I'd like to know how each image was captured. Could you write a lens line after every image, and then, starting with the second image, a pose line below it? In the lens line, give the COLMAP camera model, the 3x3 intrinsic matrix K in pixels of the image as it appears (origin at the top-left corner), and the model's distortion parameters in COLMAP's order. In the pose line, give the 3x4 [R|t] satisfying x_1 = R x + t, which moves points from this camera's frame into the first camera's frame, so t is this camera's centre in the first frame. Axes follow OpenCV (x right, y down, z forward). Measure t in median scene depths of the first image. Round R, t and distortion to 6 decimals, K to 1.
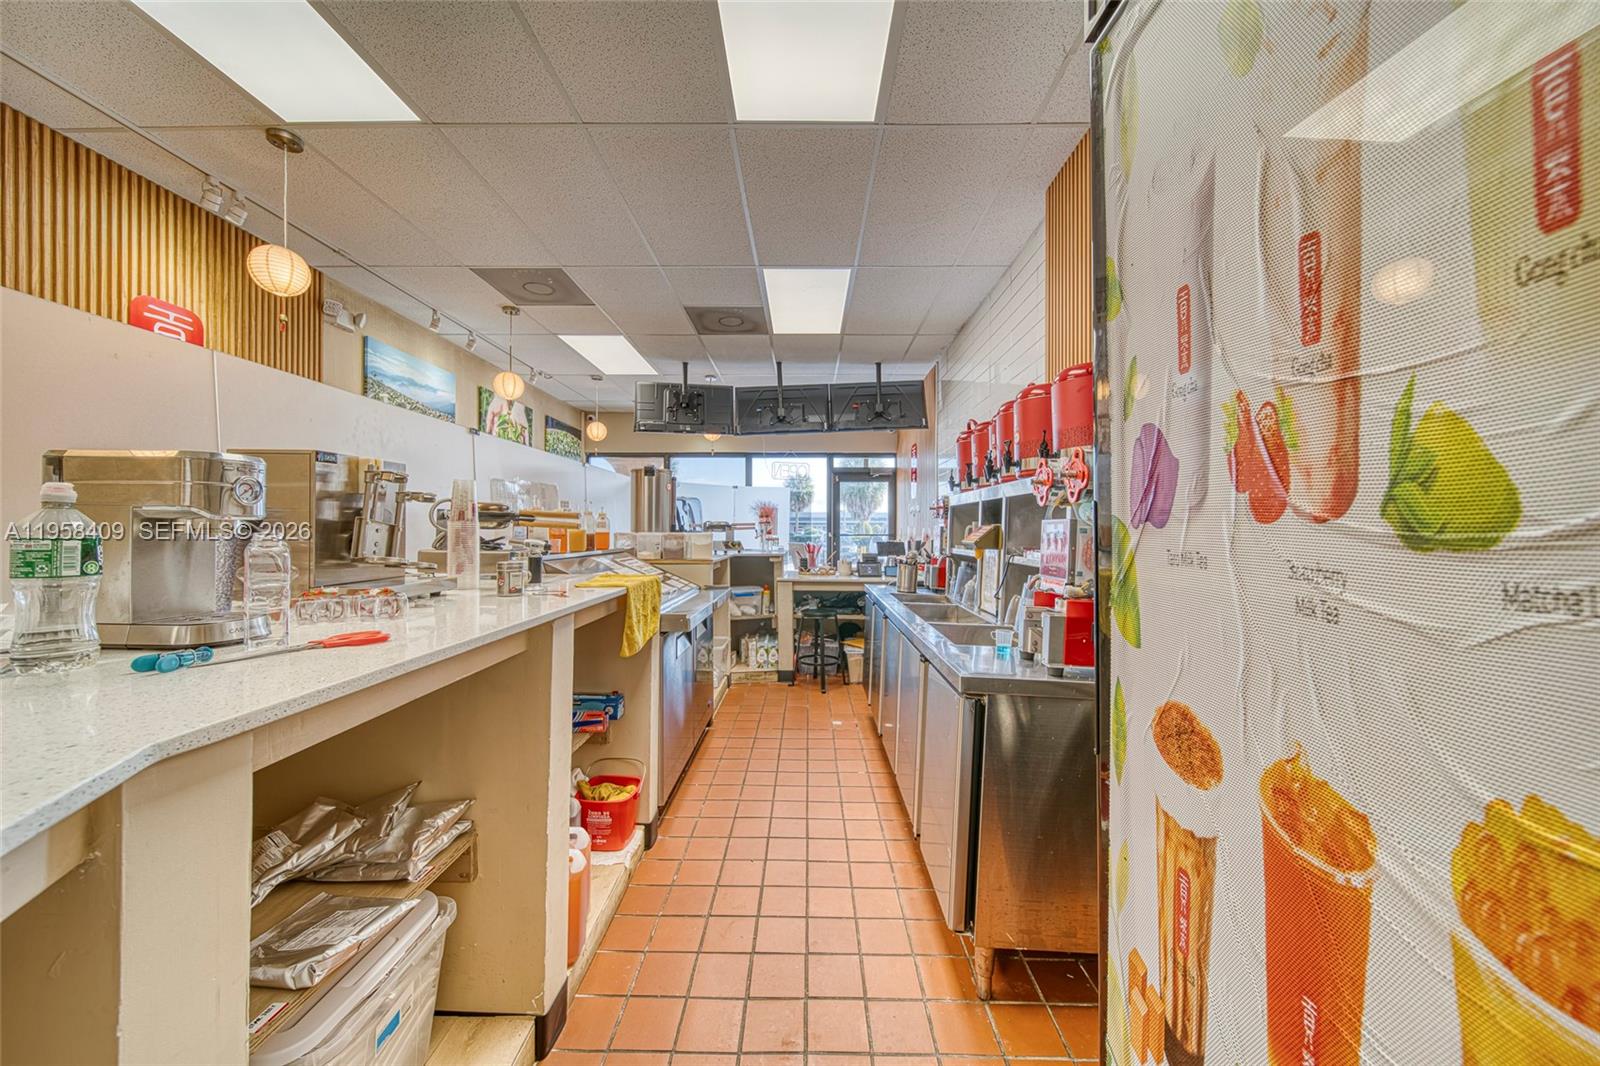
lens RADIAL K [[562.5, 0, 801.1], [0, 562.5, 529.4], [0, 0, 1]] dist [-0.000264, -0.000462]
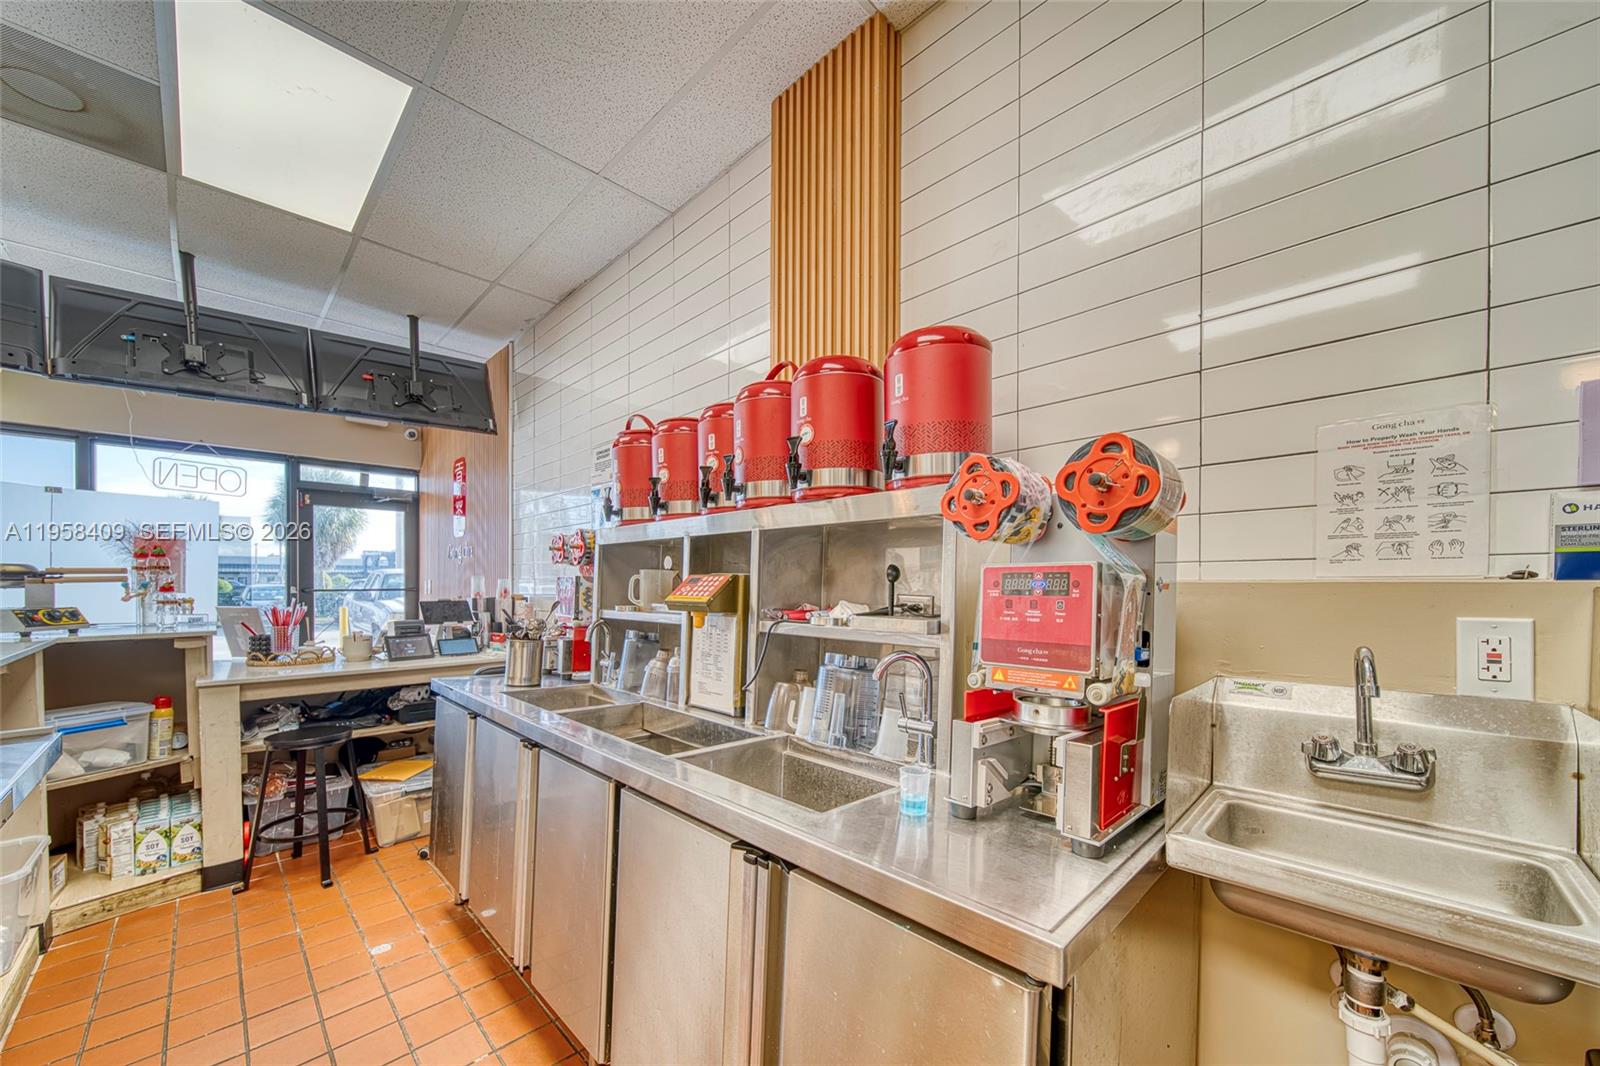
lens RADIAL K [[594.9, 0, 801.1], [0, 594.9, 585.0], [0, 0, 1]] dist [-0.000847, -0.000245]
pose [[0.696631, -0.007412, 0.717392, -0.045304], [0.002160, 0.999964, 0.008235, -0.000273], [-0.717427, -0.004187, 0.696621, 0.251863]]
